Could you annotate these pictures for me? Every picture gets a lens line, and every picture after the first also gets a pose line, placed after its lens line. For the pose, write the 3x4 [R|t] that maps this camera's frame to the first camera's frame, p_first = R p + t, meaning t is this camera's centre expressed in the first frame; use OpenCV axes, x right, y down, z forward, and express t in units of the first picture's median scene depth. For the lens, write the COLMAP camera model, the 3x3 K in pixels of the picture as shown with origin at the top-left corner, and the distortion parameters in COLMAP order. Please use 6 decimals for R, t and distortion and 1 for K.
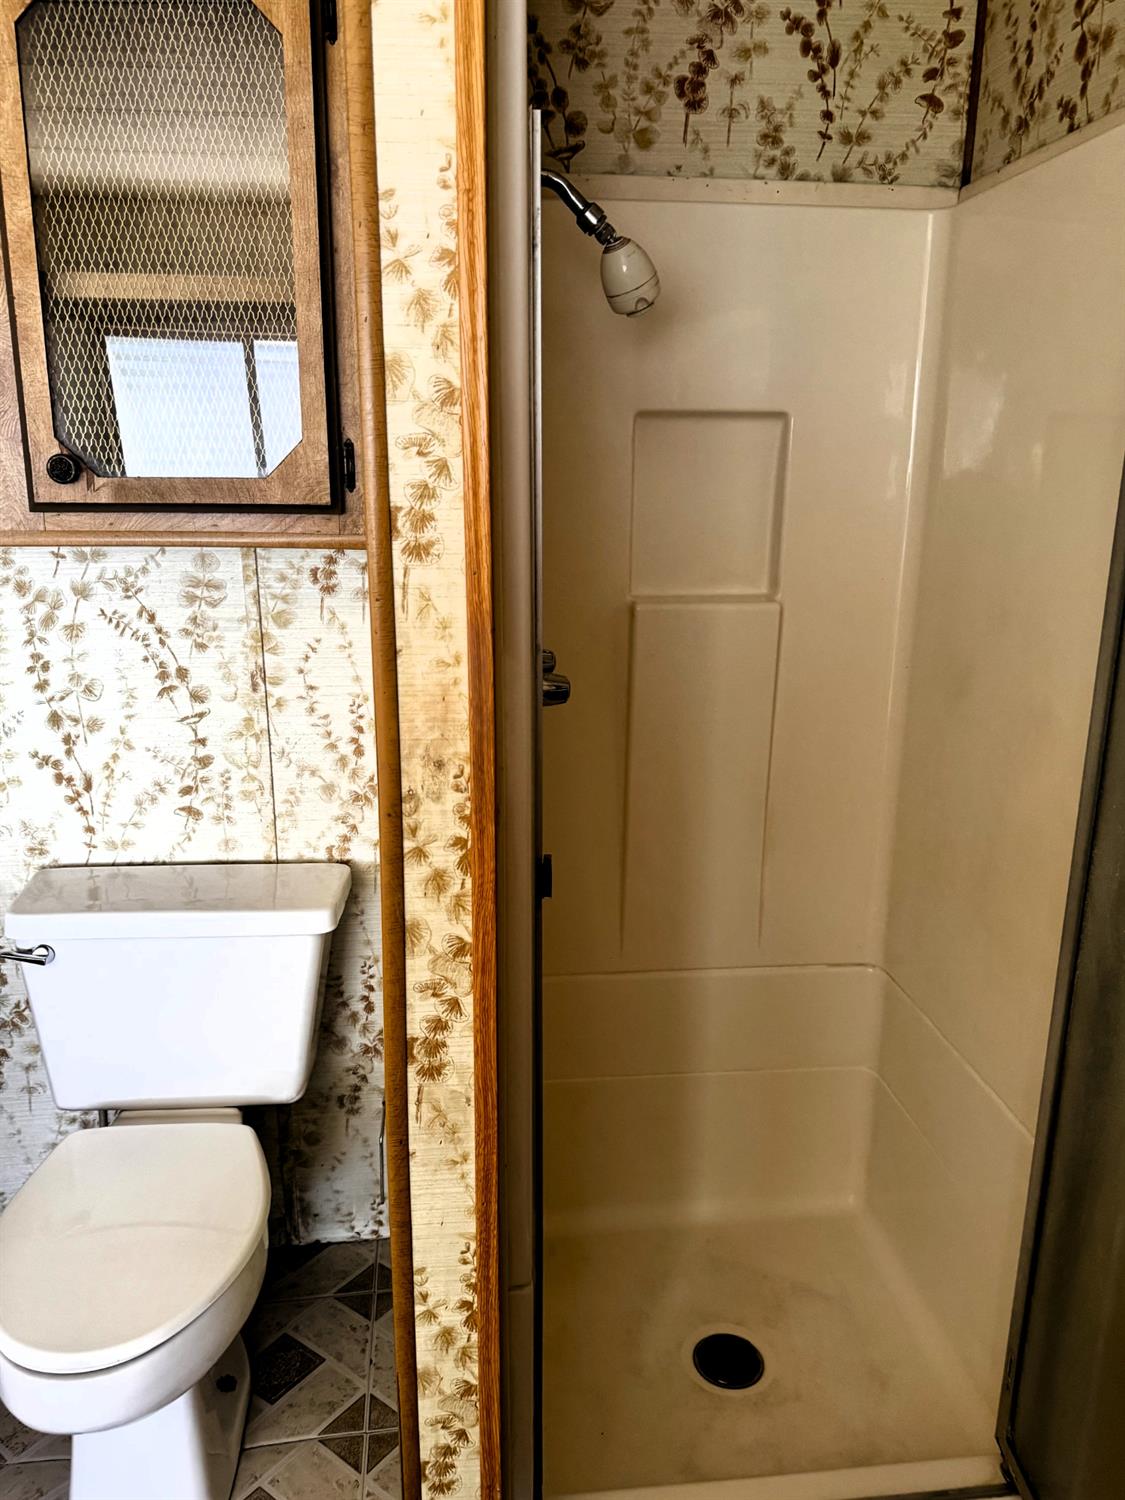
lens RADIAL K [[1093.7, 0, 562.5], [0, 1093.7, 750.0], [0, 0, 1]] dist [0.010299, -0.000142]
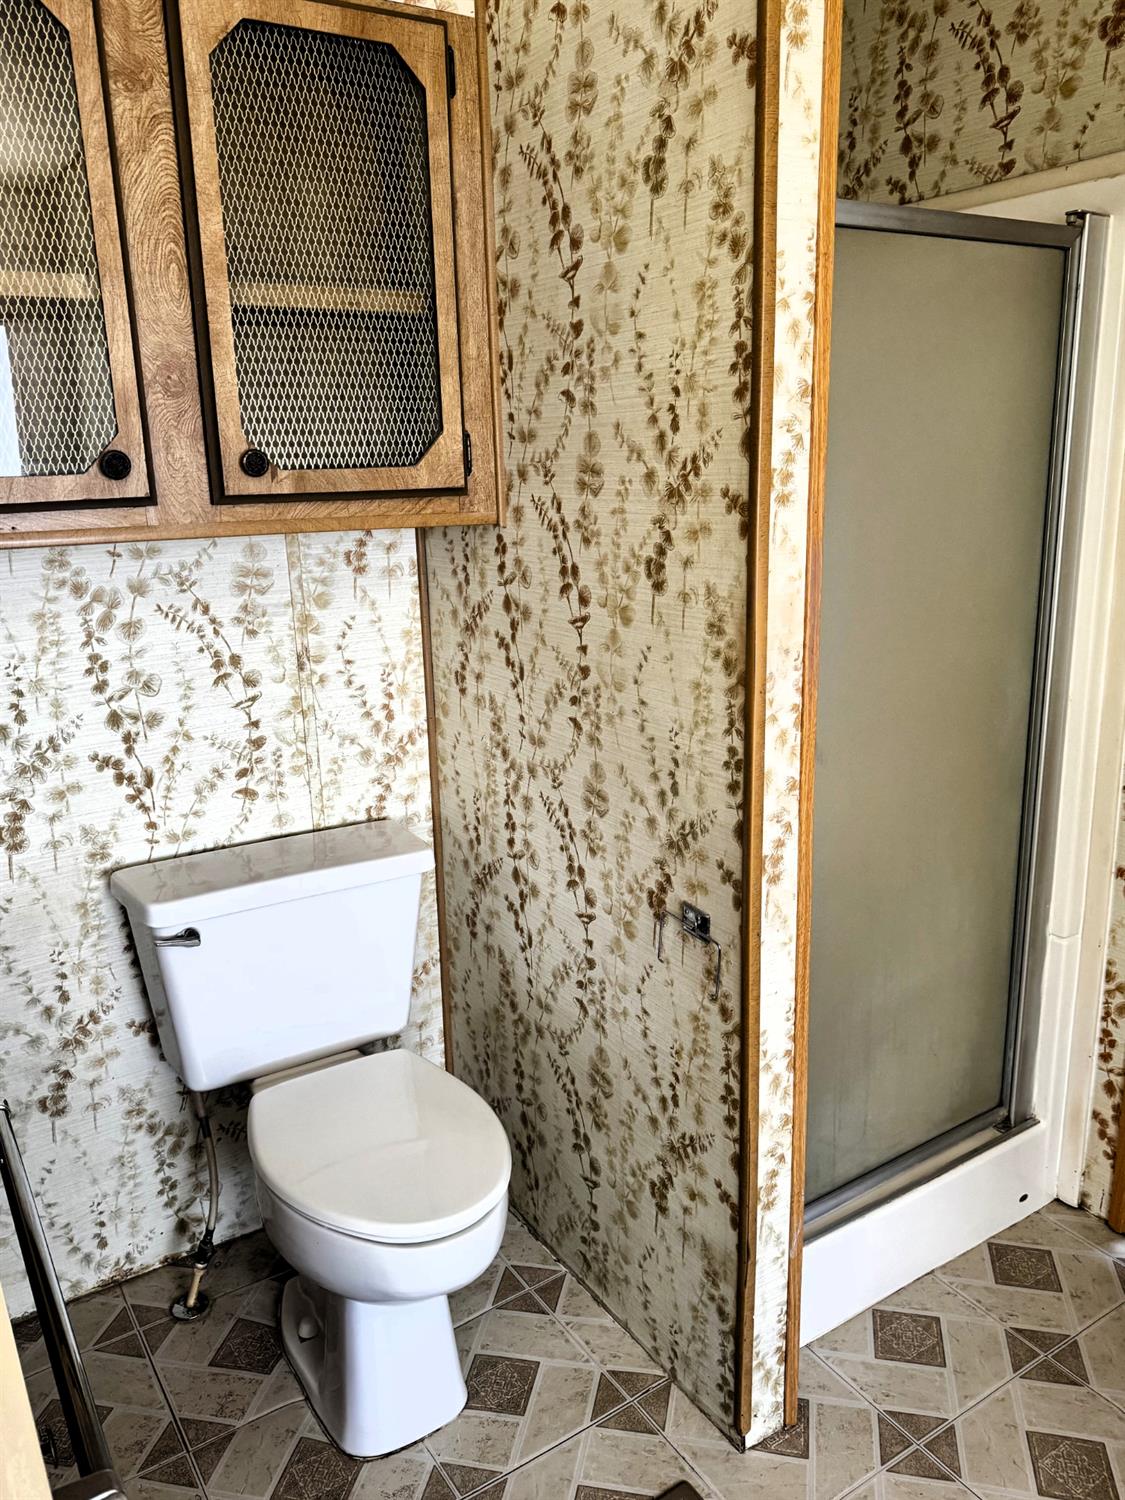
lens RADIAL K [[1121.4, 0, 562.5], [0, 1121.4, 750.0], [0, 0, 1]] dist [0.031111, -0.022617]
pose [[0.900401, -0.141396, 0.411442, -0.520262], [0.143151, 0.989340, 0.026724, 0.031008], [-0.410835, 0.034836, 0.911044, -0.105977]]
